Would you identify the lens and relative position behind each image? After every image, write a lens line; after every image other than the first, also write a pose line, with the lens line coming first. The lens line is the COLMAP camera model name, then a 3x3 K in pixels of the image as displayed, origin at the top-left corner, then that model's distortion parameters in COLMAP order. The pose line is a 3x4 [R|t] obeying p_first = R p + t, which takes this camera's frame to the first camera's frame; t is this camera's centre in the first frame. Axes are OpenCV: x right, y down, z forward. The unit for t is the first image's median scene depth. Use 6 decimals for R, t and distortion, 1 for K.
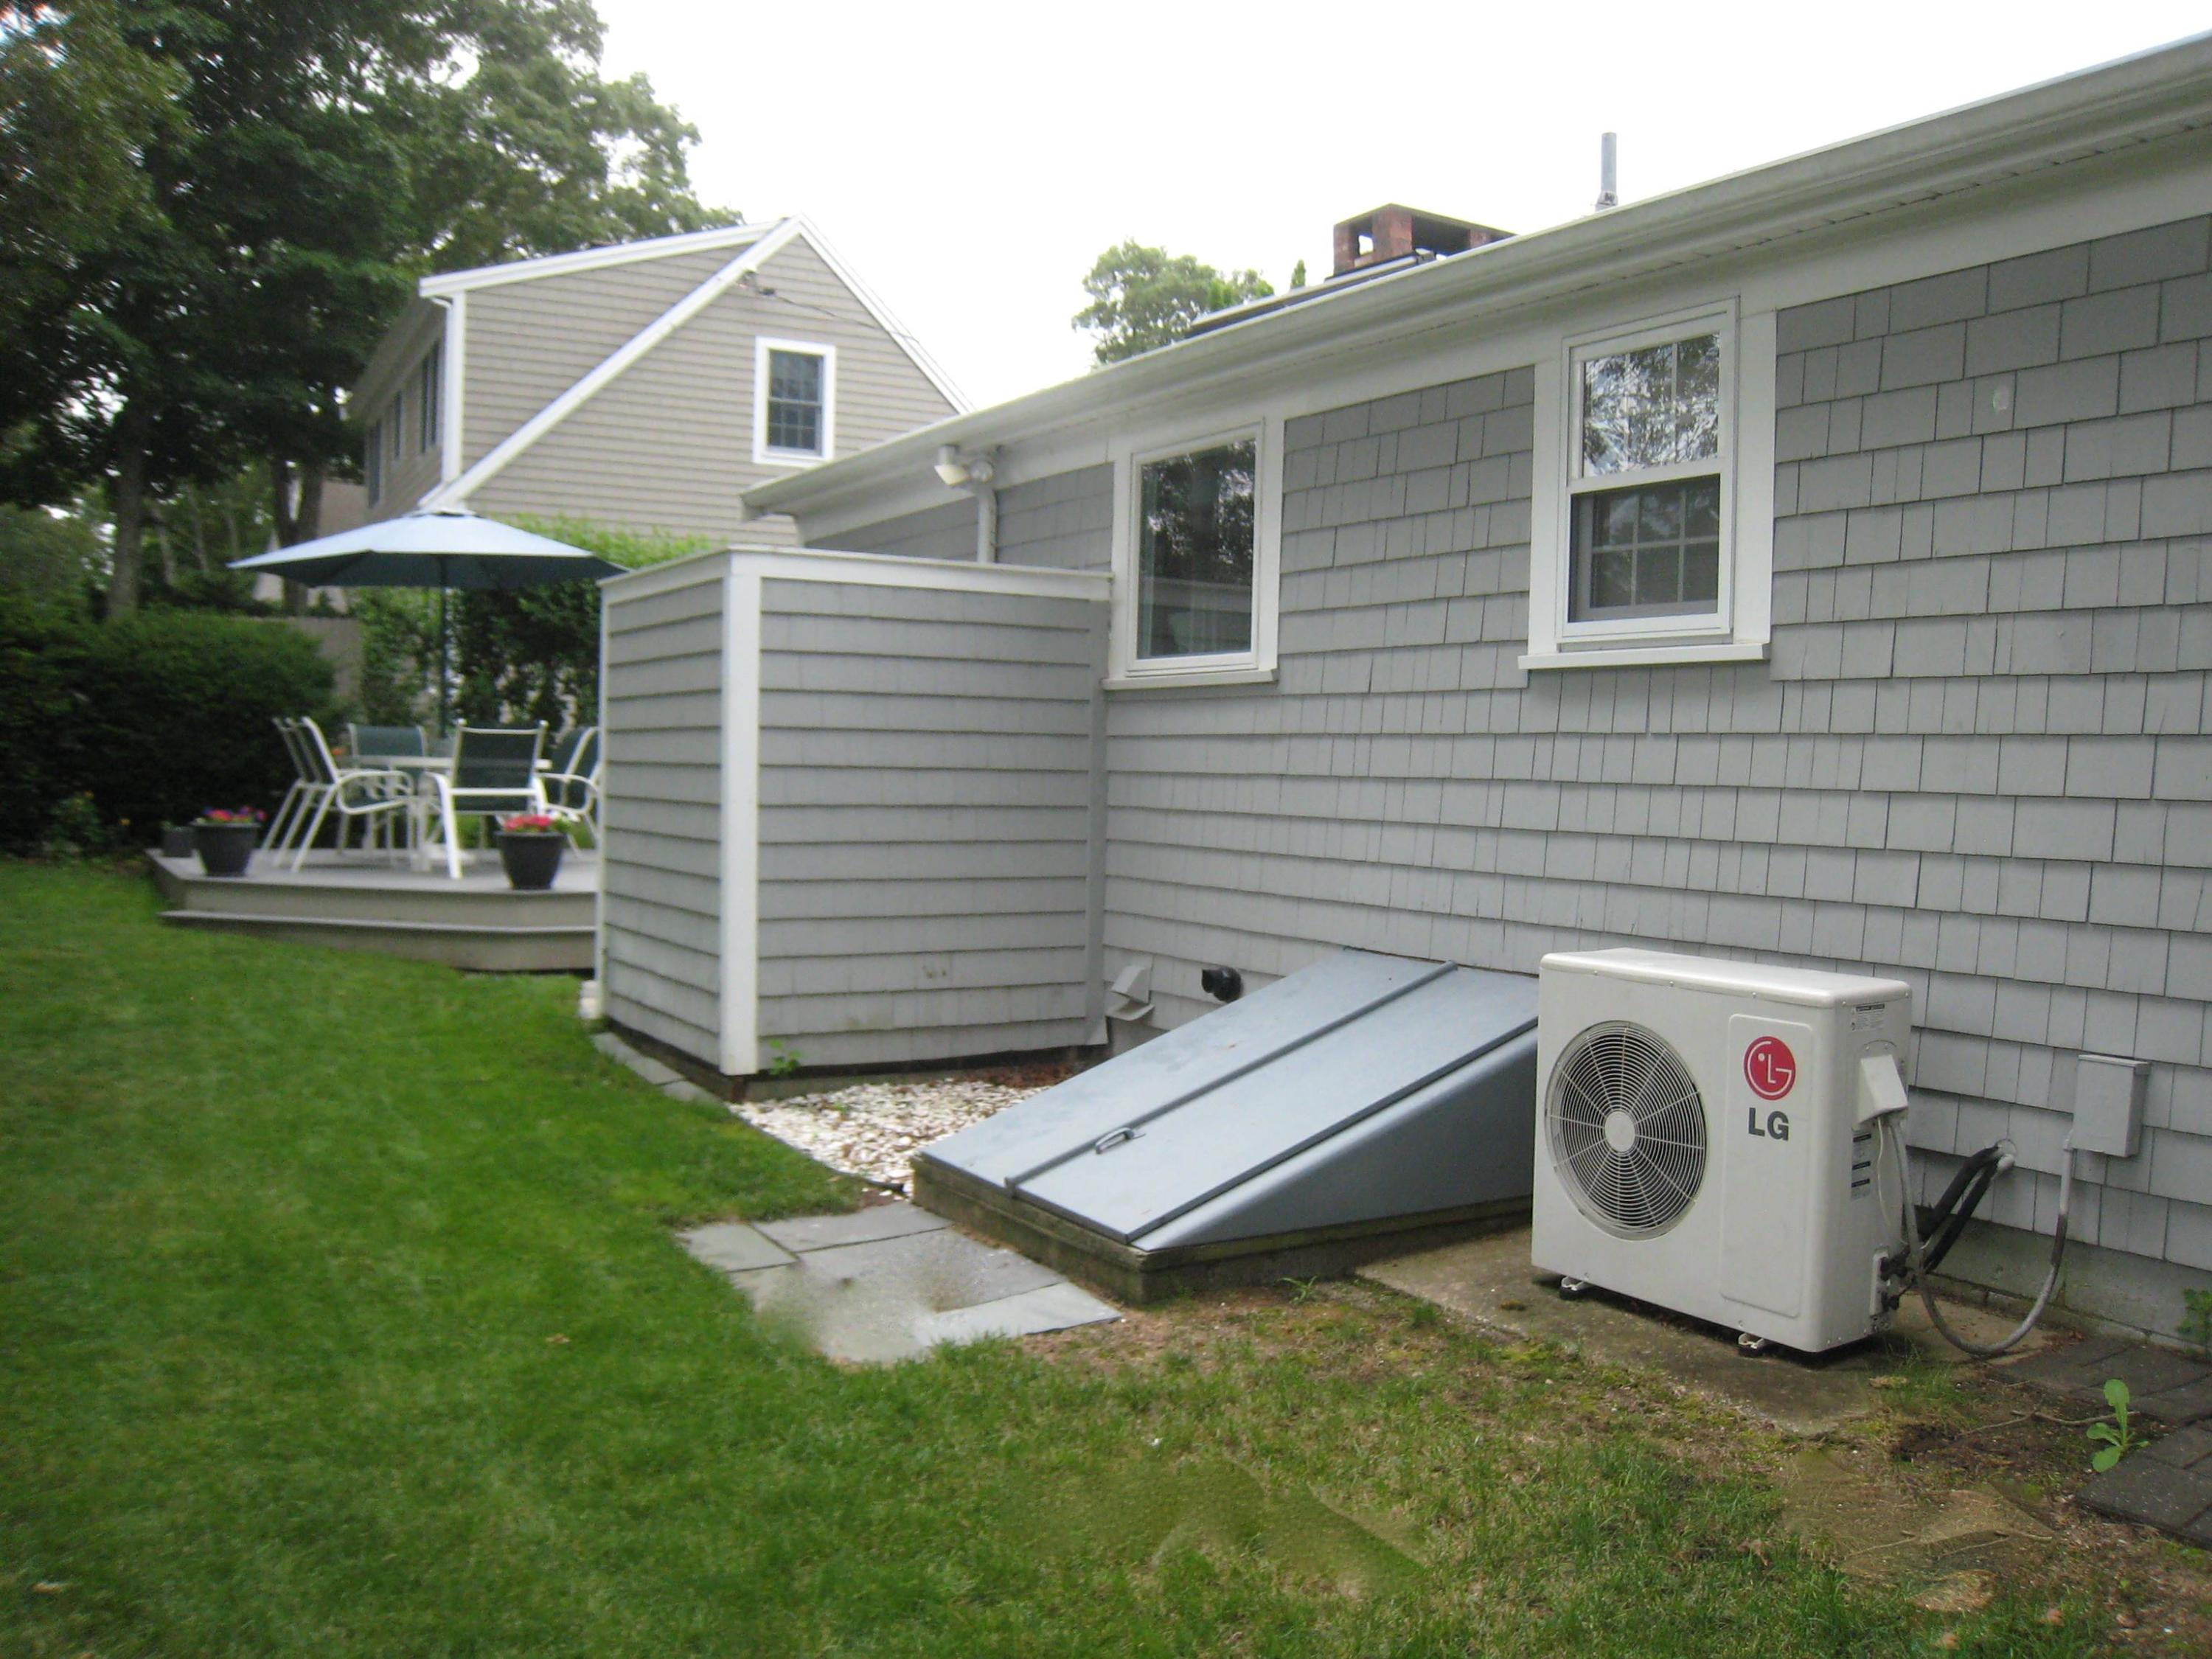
lens RADIAL K [[1817.7, 0, 1199.7], [0, 1817.7, 834.2], [0, 0, 1]] dist [-0.179116, 0.133379]
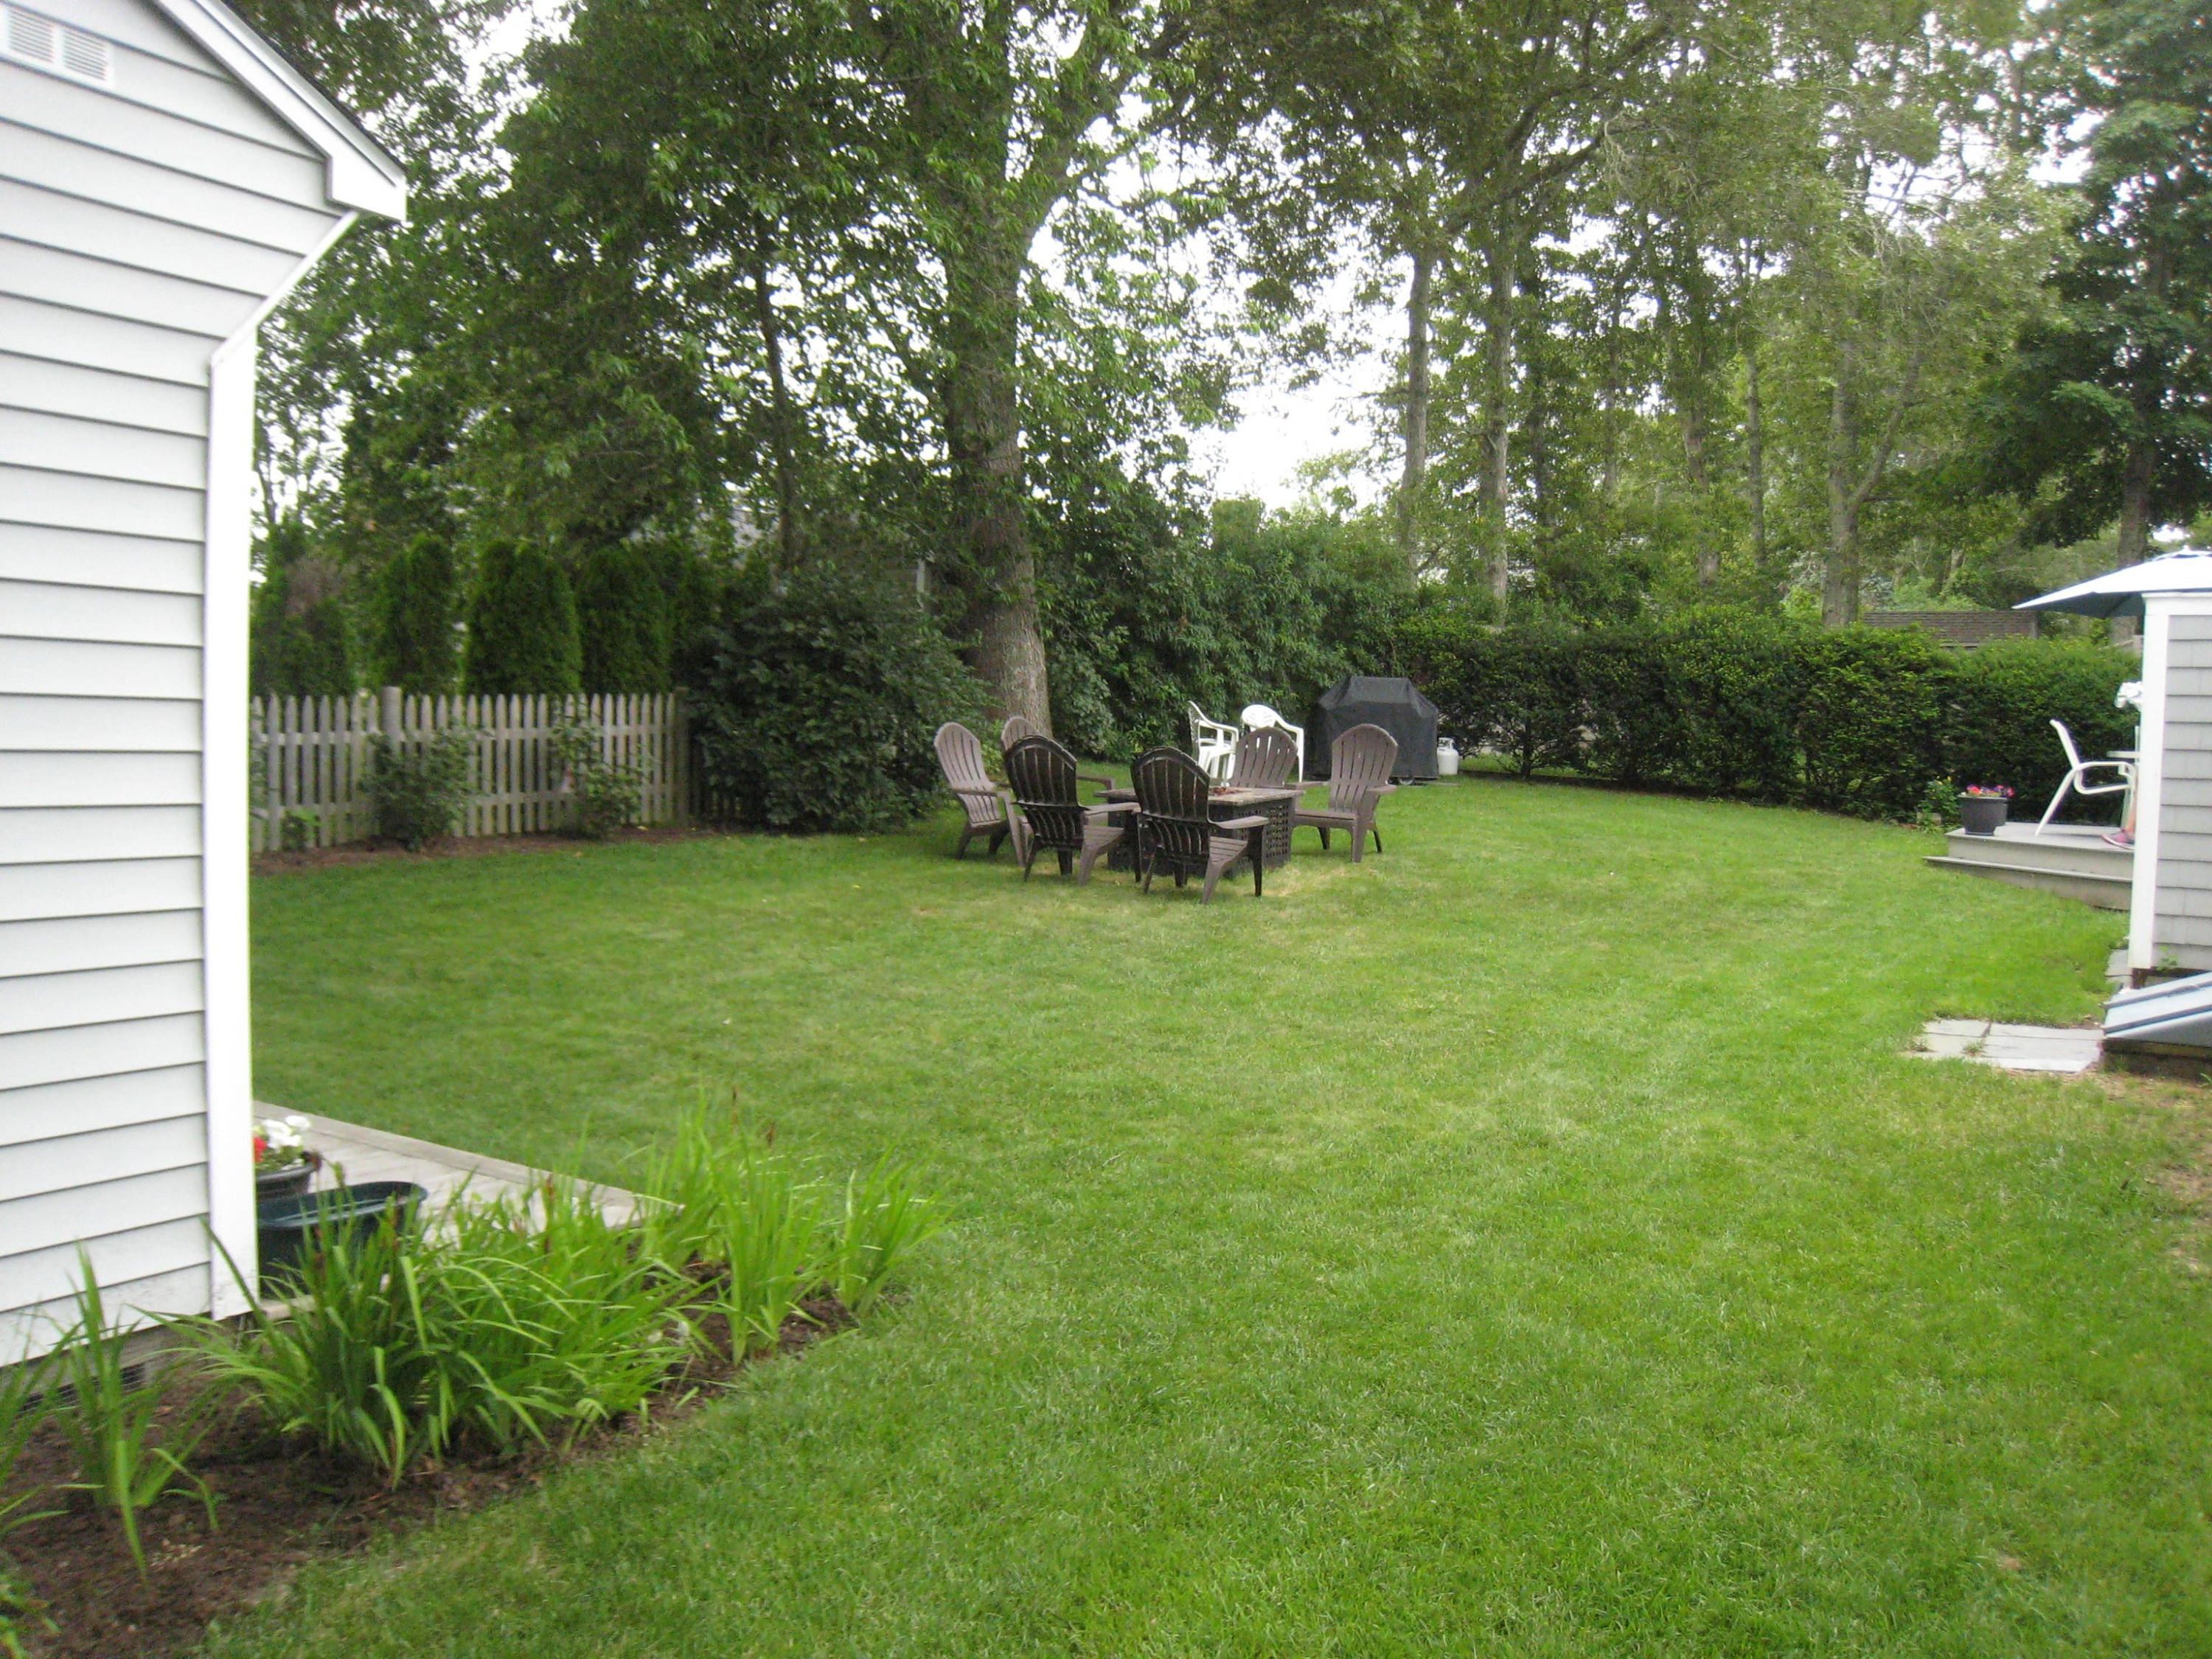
lens RADIAL K [[1817.7, 0, 1199.7], [0, 1817.7, 834.2], [0, 0, 1]] dist [-0.179116, 0.133379]
pose [[0.451159, 0.042074, -0.891451, 0.329601], [-0.048002, 0.998586, 0.022837, 0.017328], [0.891152, 0.032488, 0.452541, -0.148211]]
